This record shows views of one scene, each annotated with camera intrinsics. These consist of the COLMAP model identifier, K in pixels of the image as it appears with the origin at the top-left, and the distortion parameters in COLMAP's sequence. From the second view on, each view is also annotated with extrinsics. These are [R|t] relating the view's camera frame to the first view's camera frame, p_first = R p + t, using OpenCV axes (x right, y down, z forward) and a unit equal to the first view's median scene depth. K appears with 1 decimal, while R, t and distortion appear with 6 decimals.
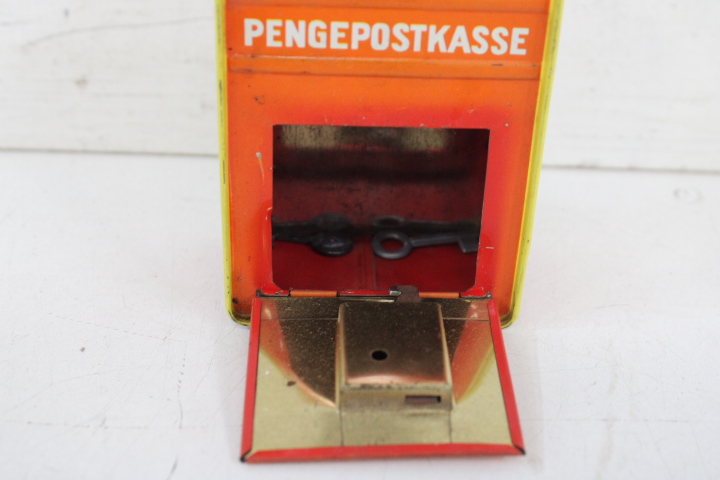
lens RADIAL K [[1081.2, 0, 360.0], [0, 1081.2, 252.5], [0, 0, 1]] dist [-0.019725, -0.004501]
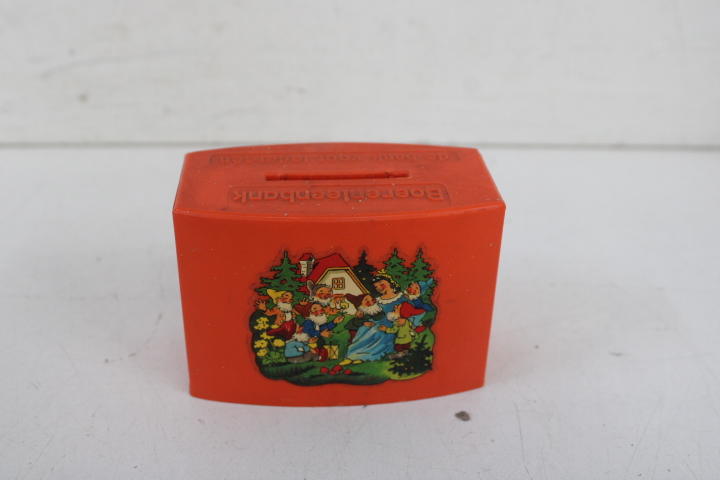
lens RADIAL K [[900.5, 0, 355.9], [0, 900.5, 244.3], [0, 0, 1]] dist [-0.080826, 0.050644]
pose [[0.997017, -0.035310, 0.068628, 0.040793], [0.035001, 0.999371, 0.005687, 0.079012], [-0.068785, -0.003268, 0.997626, -0.397581]]
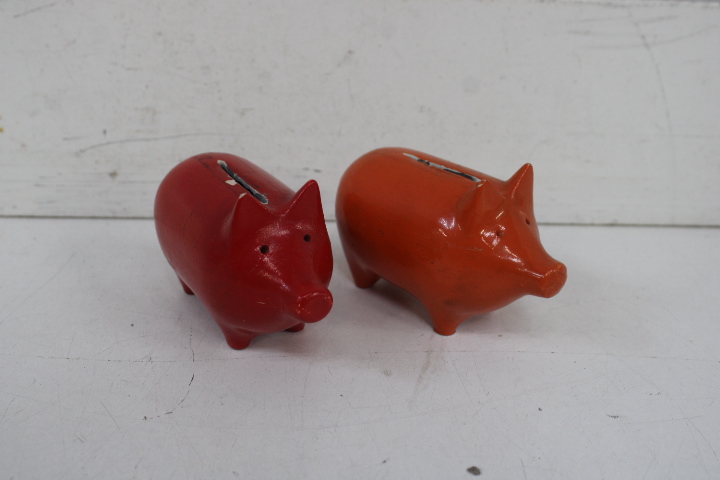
lens RADIAL K [[892.9, 0, 360.0], [0, 892.9, 240.0], [0, 0, 1]] dist [-0.082475, 0.093815]
pose [[0.996459, -0.018622, 0.081997, -0.005376], [0.025262, 0.996417, -0.080711, 0.084222], [-0.080200, 0.082496, 0.993359, -0.506749]]
